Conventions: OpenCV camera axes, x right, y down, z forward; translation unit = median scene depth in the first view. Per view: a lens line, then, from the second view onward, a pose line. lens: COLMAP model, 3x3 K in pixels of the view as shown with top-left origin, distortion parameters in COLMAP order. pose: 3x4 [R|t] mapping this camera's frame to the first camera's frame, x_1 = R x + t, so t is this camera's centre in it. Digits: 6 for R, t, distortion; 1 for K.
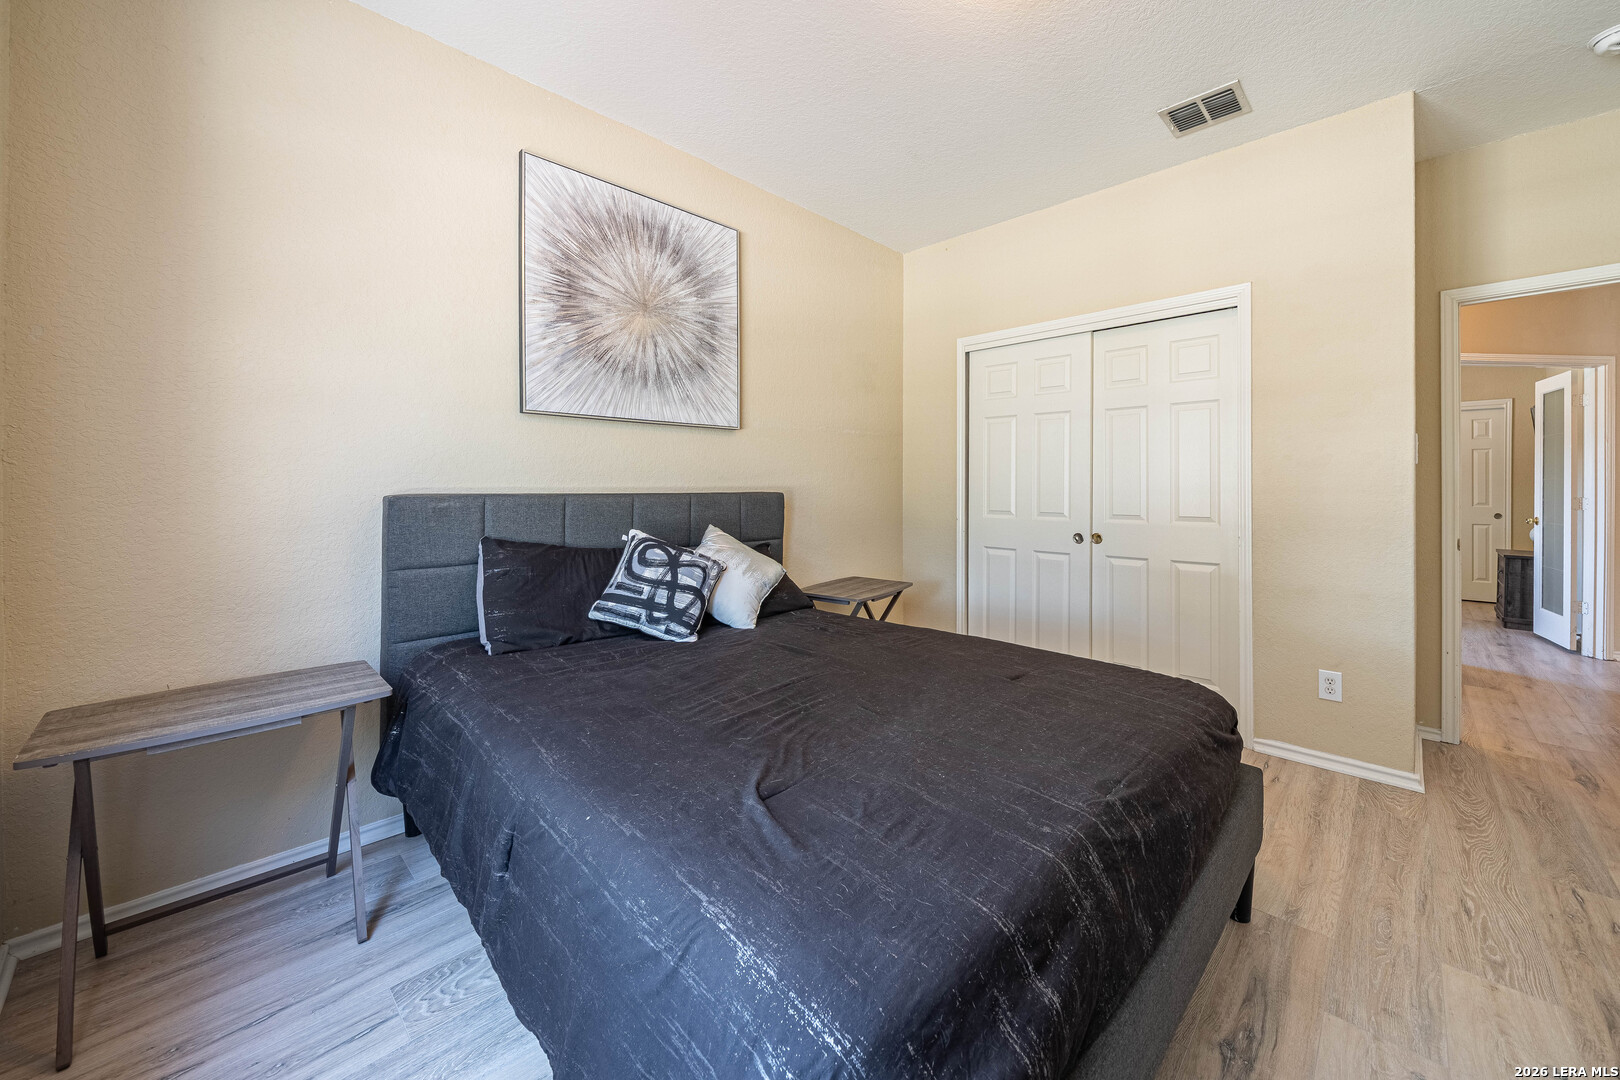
lens RADIAL K [[627.0, 0, 814.8], [0, 627.0, 484.8], [0, 0, 1]] dist [-0.002350, -0.000216]
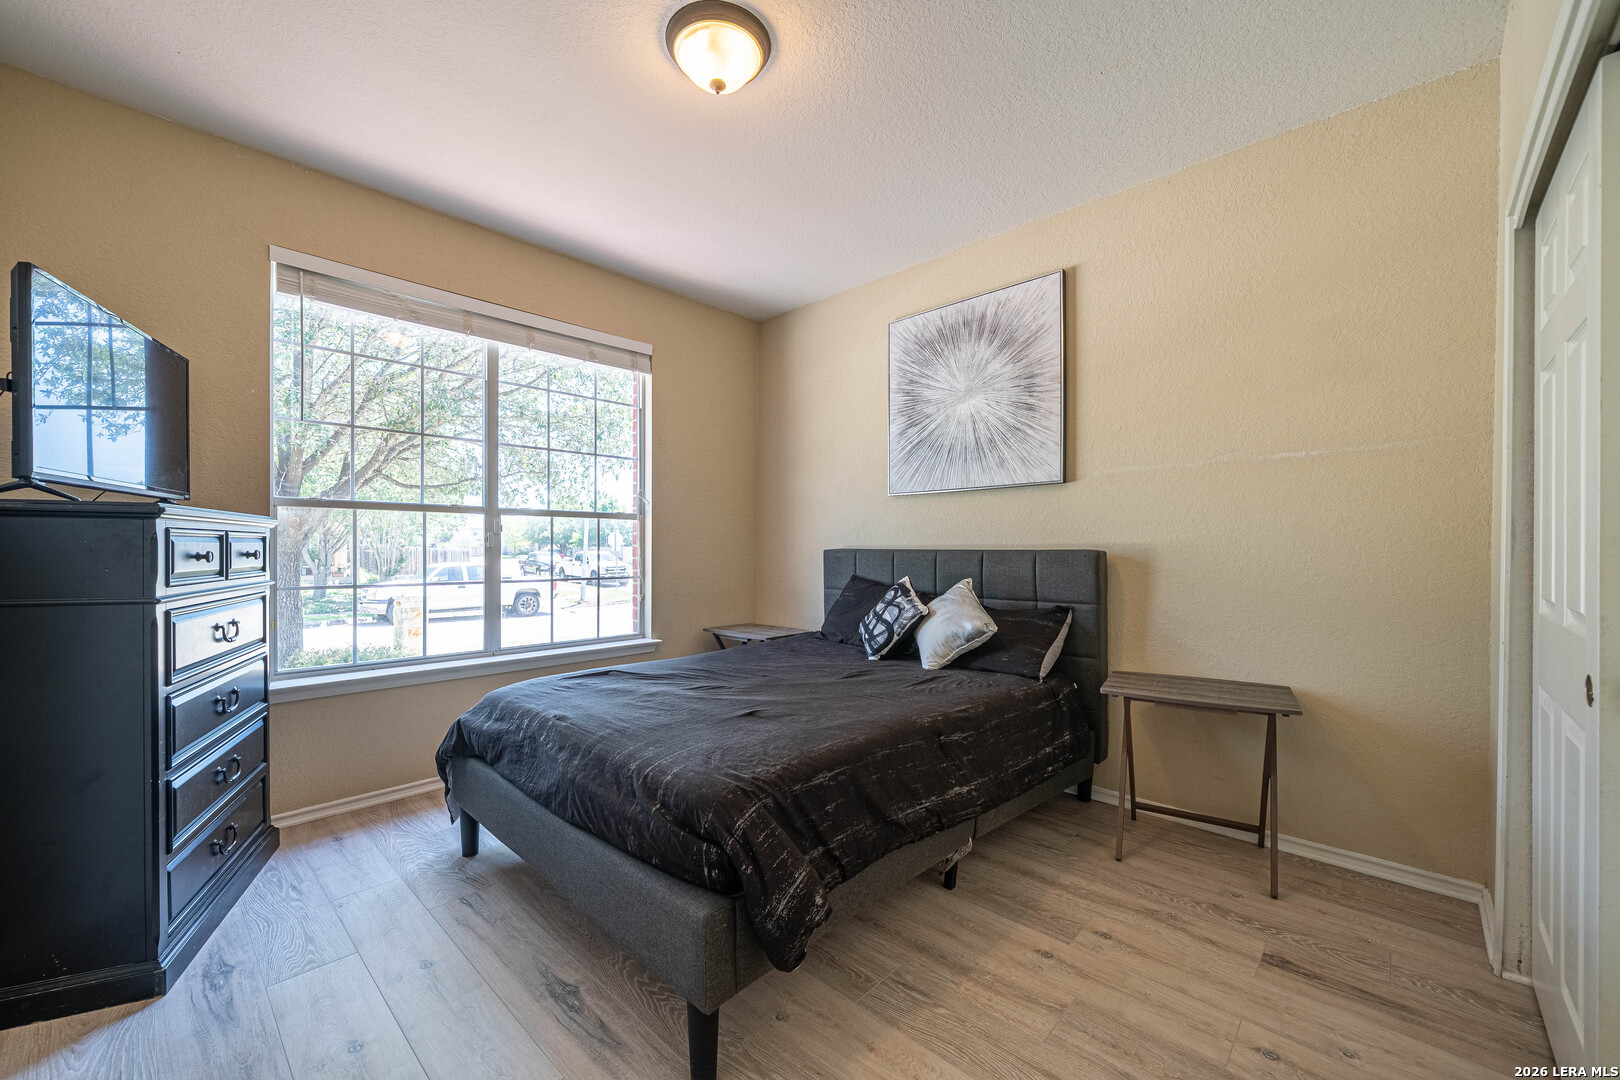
lens RADIAL K [[598.2, 0, 803.1], [0, 598.2, 553.5], [0, 0, 1]] dist [-0.001641, -0.000012]
pose [[0.014948, 0.008346, -0.999853, 0.912146], [0.005235, 0.999951, 0.008425, 0.009759], [0.999875, -0.005360, 0.014903, 0.712228]]
